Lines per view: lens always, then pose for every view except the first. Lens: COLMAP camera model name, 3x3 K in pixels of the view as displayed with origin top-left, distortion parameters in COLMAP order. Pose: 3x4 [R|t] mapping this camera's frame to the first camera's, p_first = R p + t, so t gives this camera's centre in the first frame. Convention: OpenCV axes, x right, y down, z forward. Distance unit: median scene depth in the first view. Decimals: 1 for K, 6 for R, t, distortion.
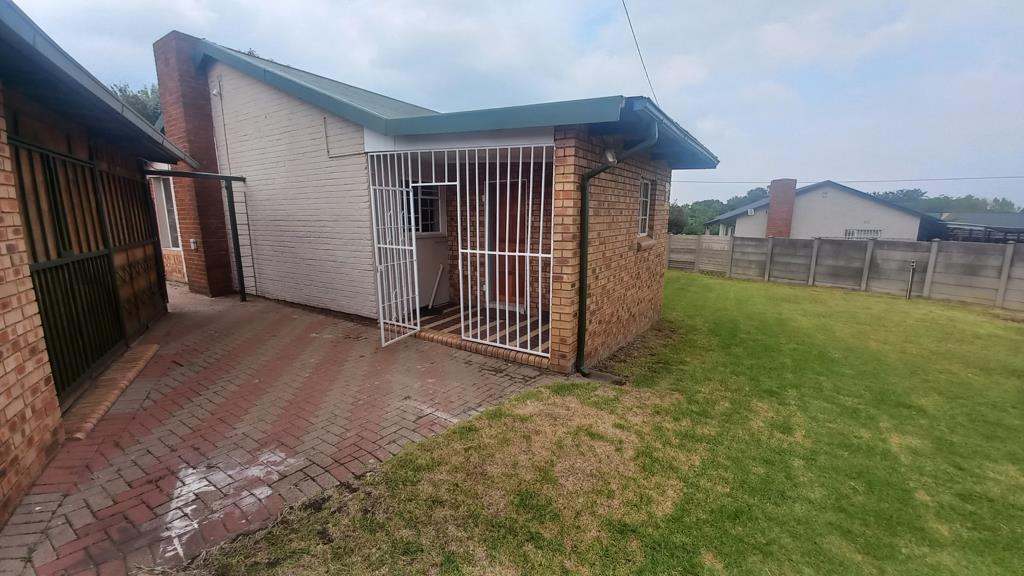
lens RADIAL K [[405.3, 0, 512.7], [0, 405.3, 296.5], [0, 0, 1]] dist [-0.009129, -0.000446]
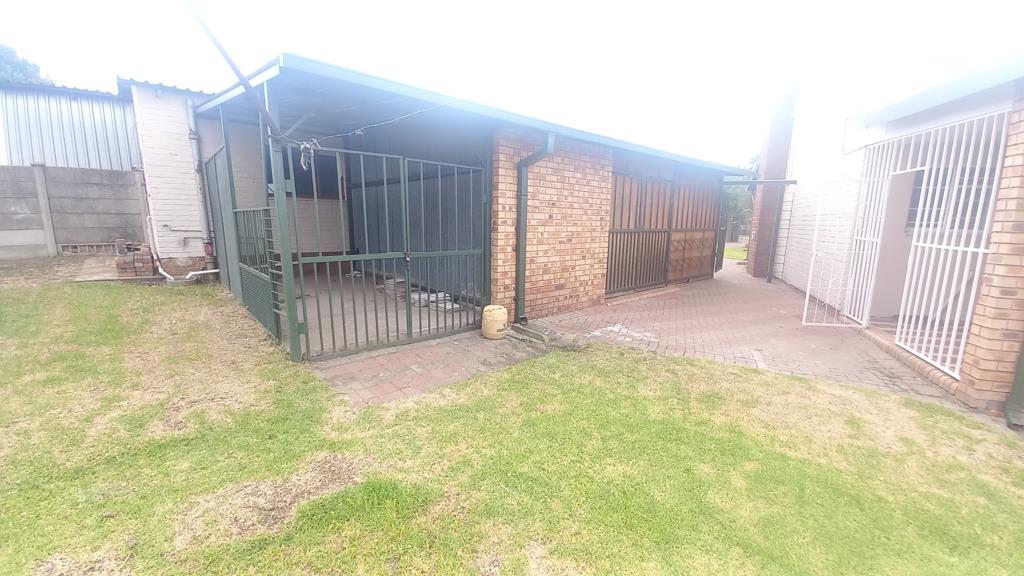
lens RADIAL K [[405.3, 0, 511.4], [0, 405.3, 289.9], [0, 0, 1]] dist [-0.009129, -0.000446]
pose [[0.194439, 0.169957, -0.966079, 0.731594], [-0.198468, 0.971322, 0.130934, 0.057381], [0.960627, 0.166277, 0.222594, -0.036021]]
